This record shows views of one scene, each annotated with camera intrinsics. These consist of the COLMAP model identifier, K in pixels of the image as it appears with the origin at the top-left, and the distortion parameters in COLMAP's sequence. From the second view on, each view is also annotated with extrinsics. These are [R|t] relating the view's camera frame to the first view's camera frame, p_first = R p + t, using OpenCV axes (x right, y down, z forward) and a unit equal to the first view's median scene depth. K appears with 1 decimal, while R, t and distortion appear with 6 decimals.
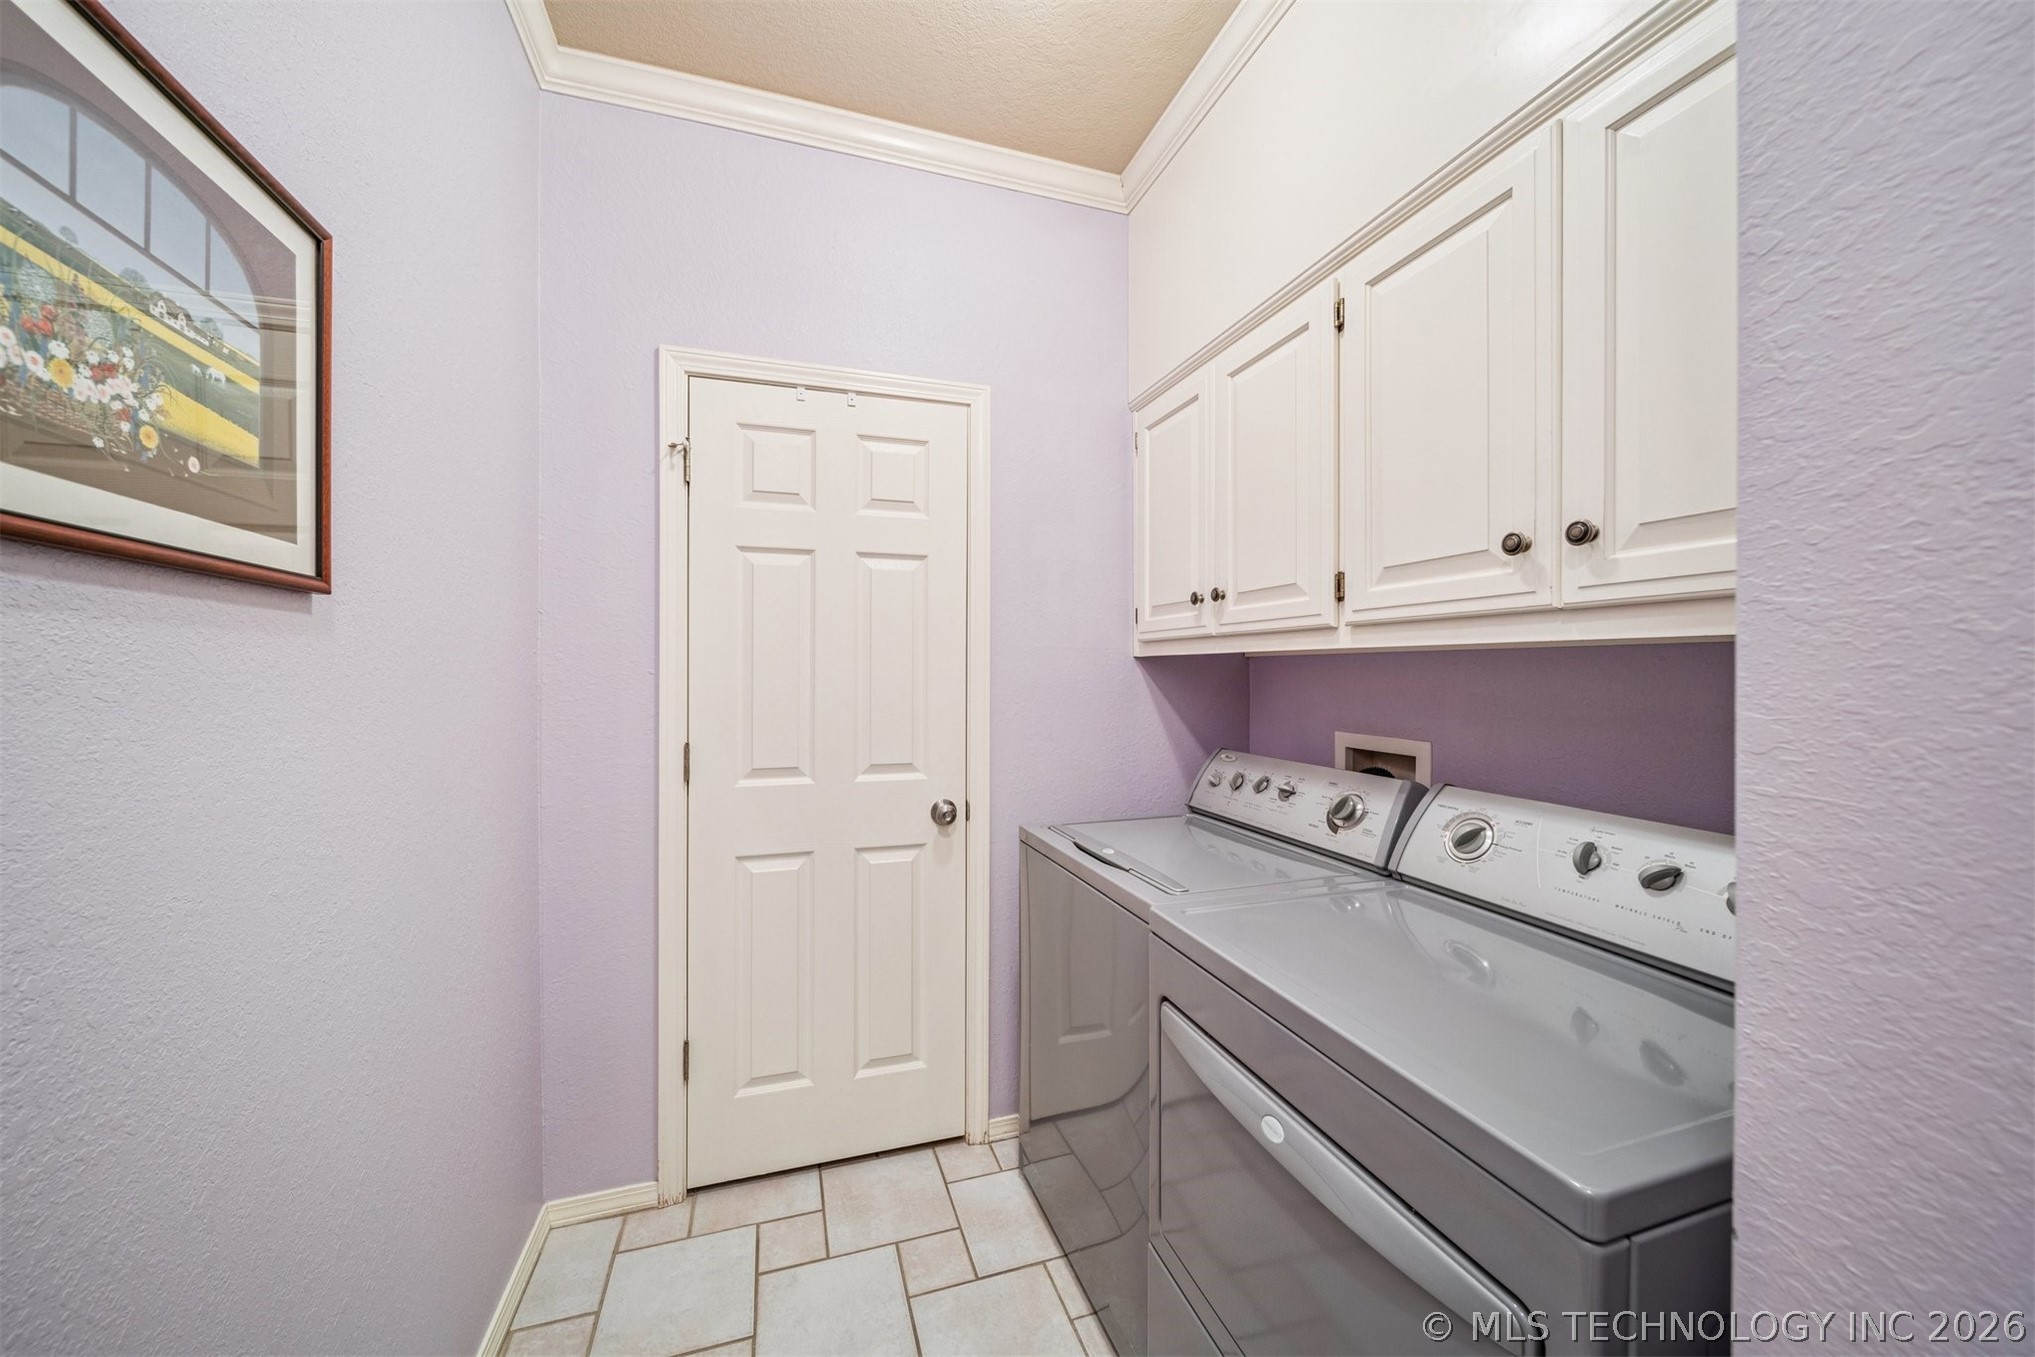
lens RADIAL K [[715.5, 0, 1015.3], [0, 715.5, 675.5], [0, 0, 1]] dist [-0.000900, -0.000641]
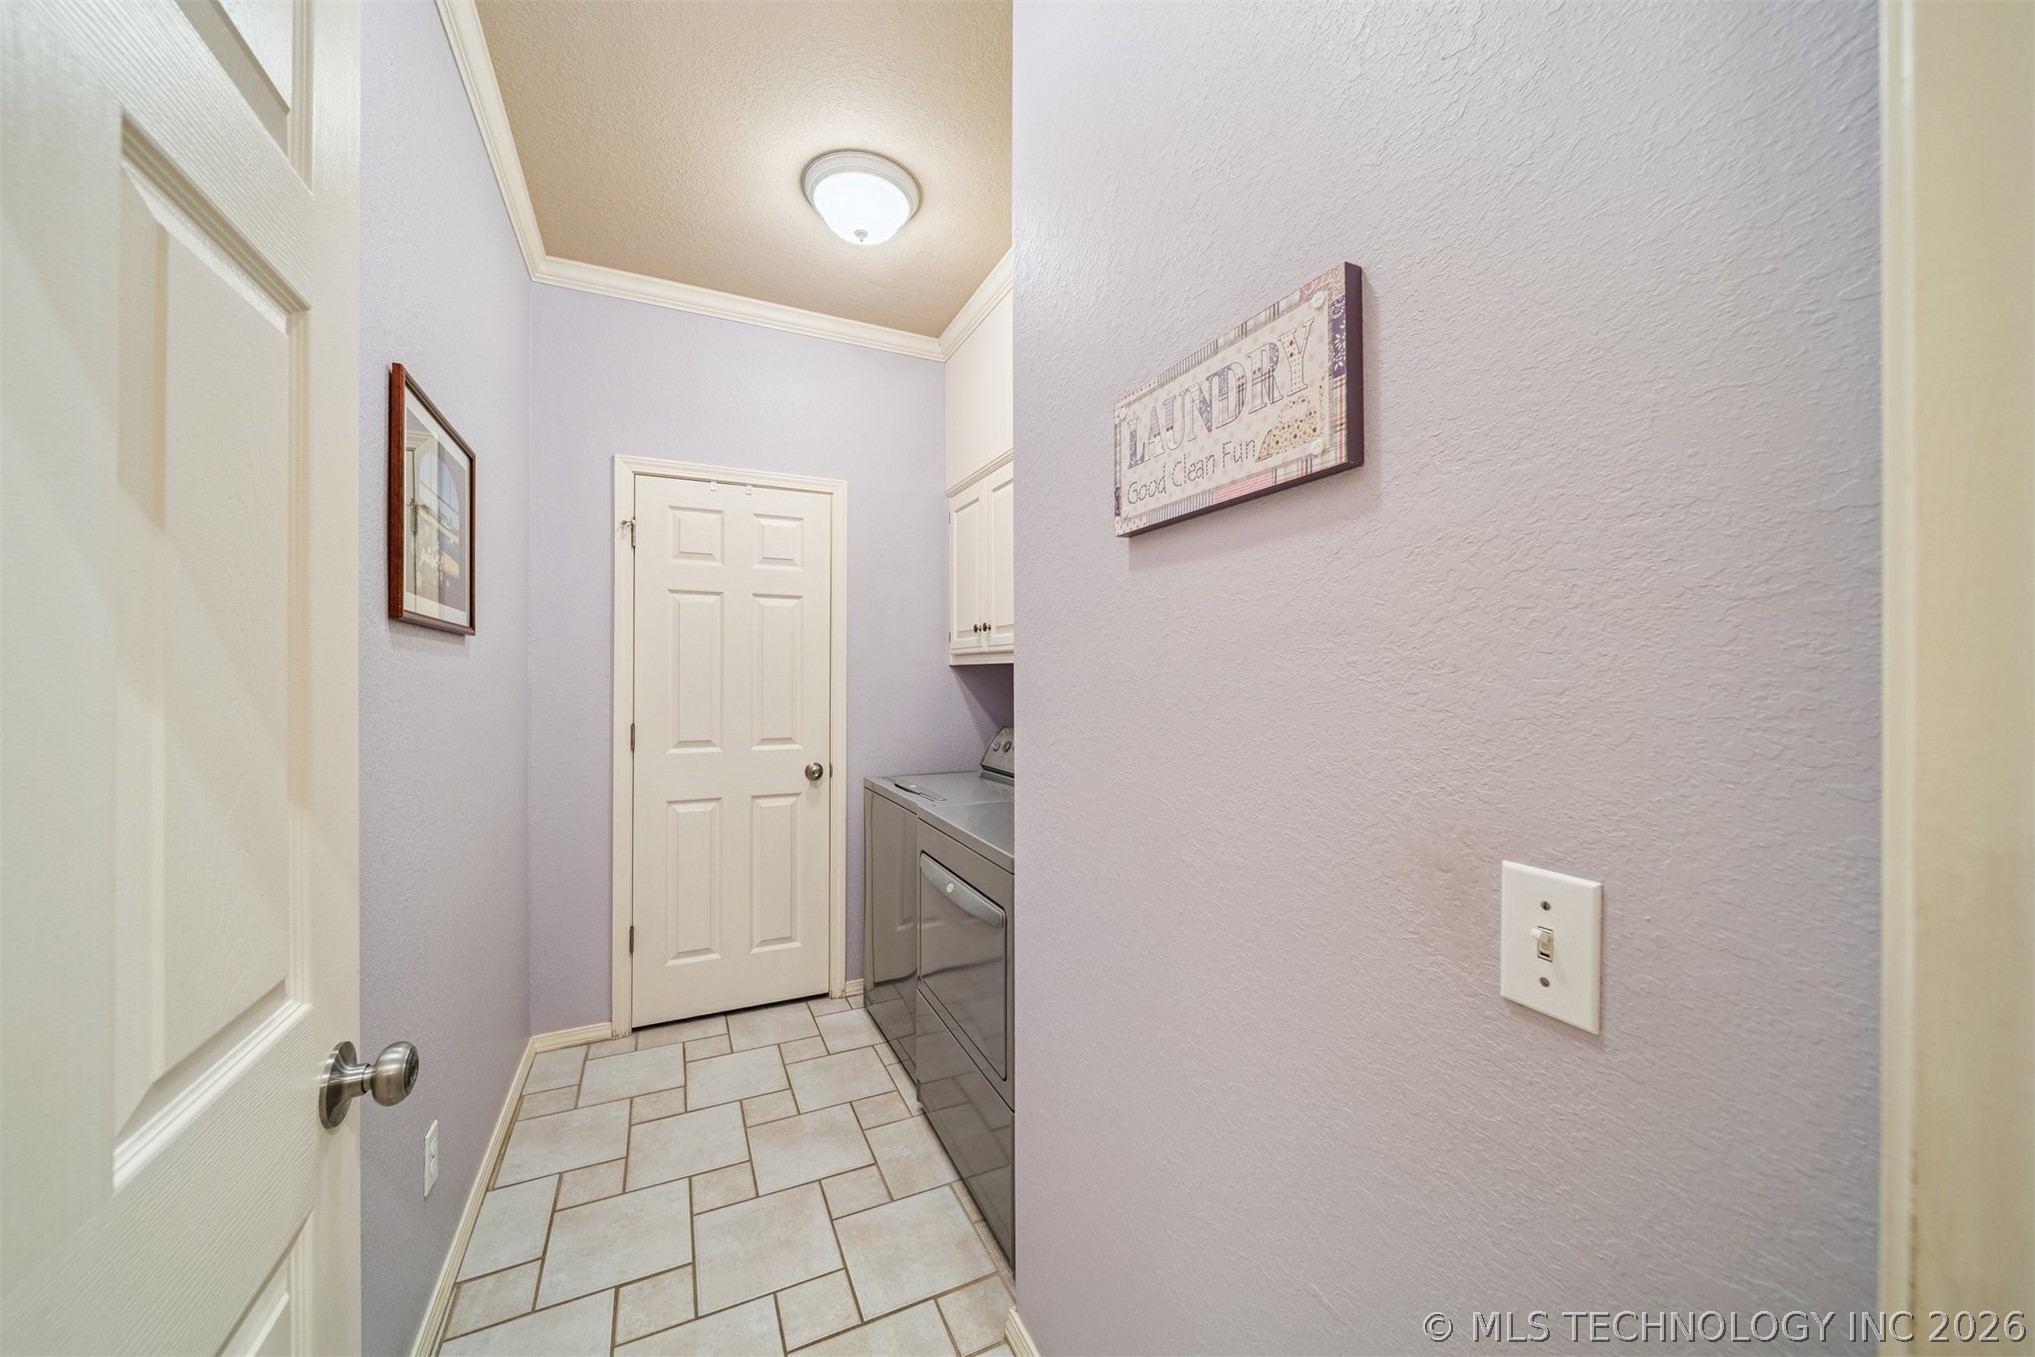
lens RADIAL K [[715.5, 0, 1006.5], [0, 715.5, 676.0], [0, 0, 1]] dist [-0.000900, -0.000641]
pose [[0.992987, 0.000481, 0.118220, 0.125009], [0.000186, 0.999984, -0.005628, 0.004856], [-0.118221, 0.005611, 0.992972, -0.529774]]
